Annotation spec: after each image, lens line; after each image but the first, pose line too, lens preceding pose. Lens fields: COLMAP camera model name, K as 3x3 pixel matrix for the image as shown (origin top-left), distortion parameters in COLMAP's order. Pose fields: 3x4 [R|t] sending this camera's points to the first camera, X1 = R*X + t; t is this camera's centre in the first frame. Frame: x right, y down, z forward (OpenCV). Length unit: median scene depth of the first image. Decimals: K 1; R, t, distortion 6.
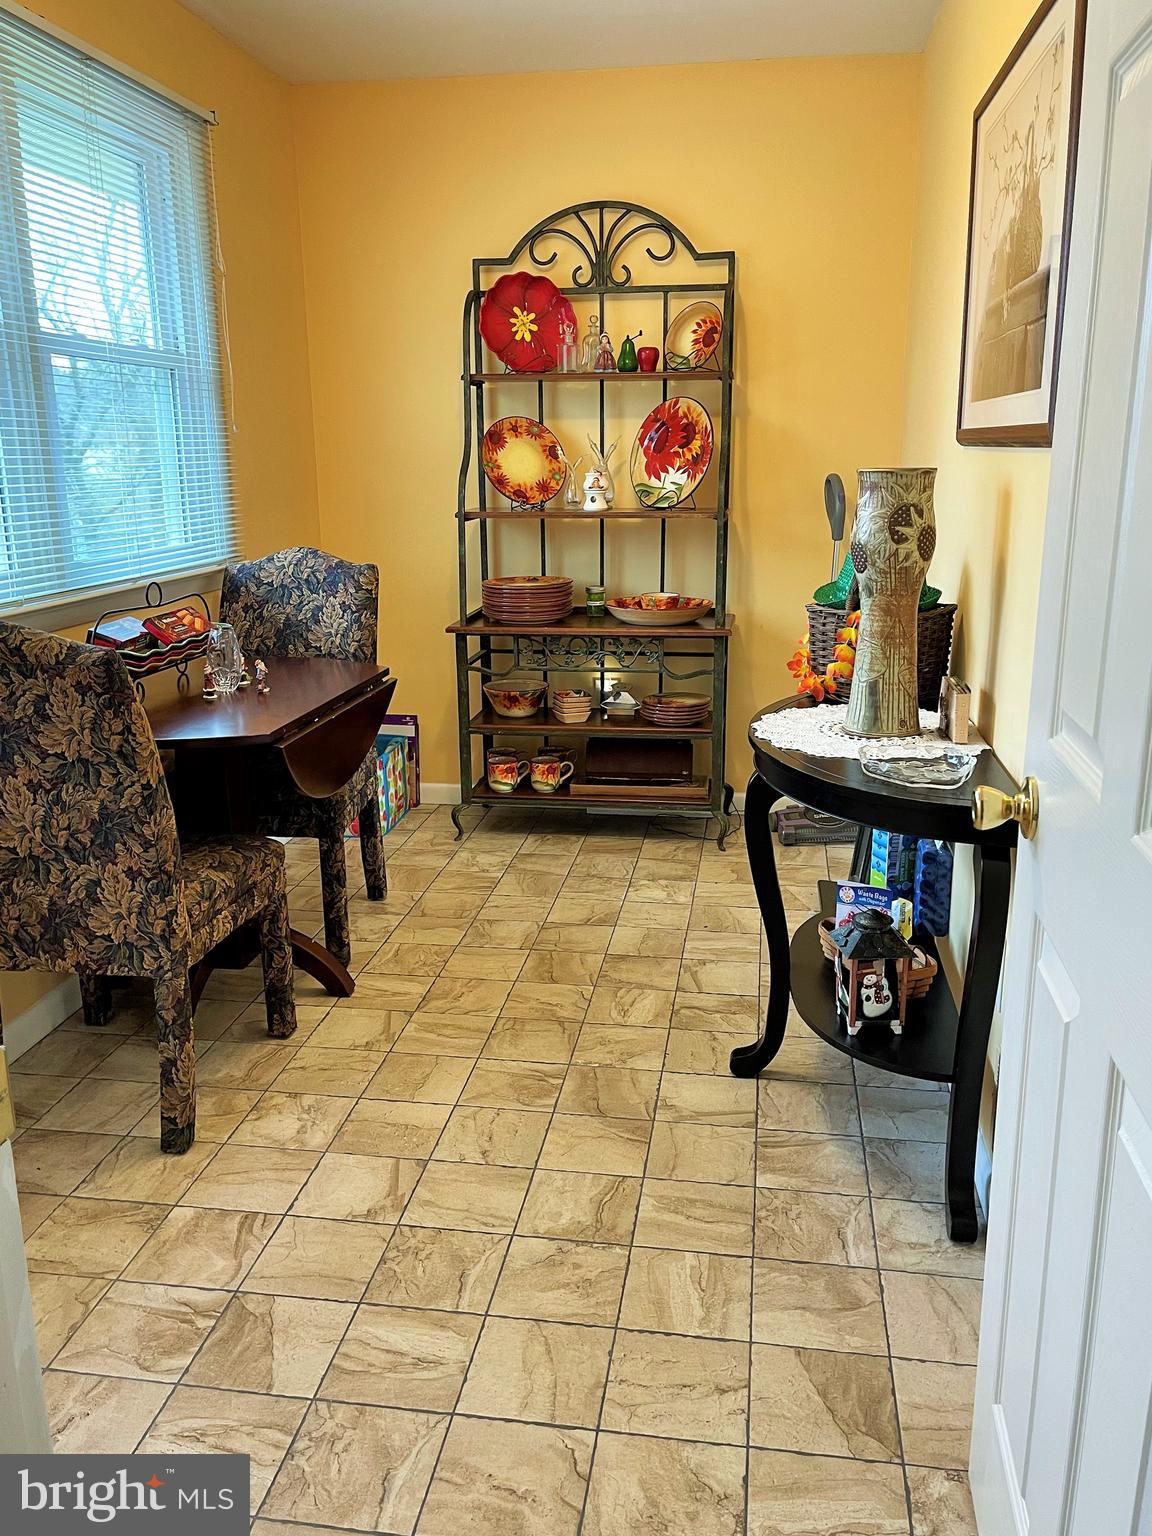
lens RADIAL K [[1236.0, 0, 576.0], [0, 1236.0, 768.0], [0, 0, 1]] dist [0.086388, -0.111601]
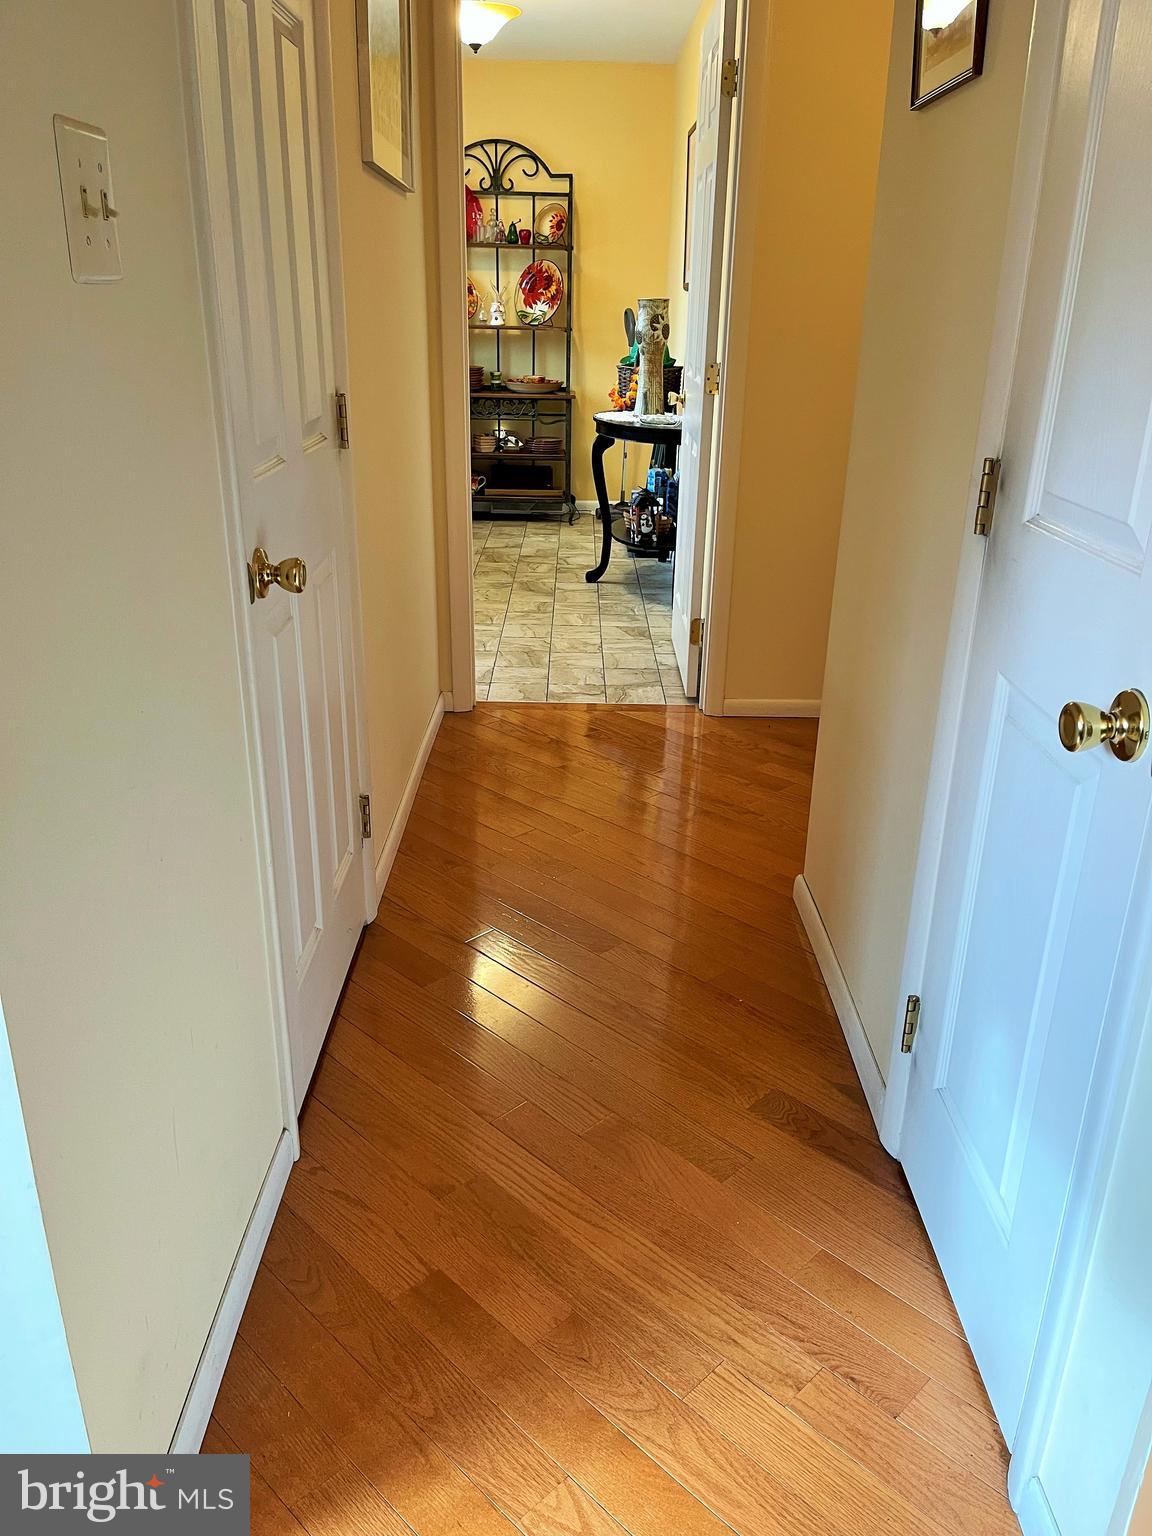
lens RADIAL K [[1162.2, 0, 576.0], [0, 1162.2, 768.0], [0, 0, 1]] dist [0.053731, 0.000750]
pose [[0.987649, -0.033635, 0.153028, -0.171053], [0.013777, 0.991547, 0.129018, 0.232454], [-0.156074, -0.125316, 0.979764, -0.835581]]
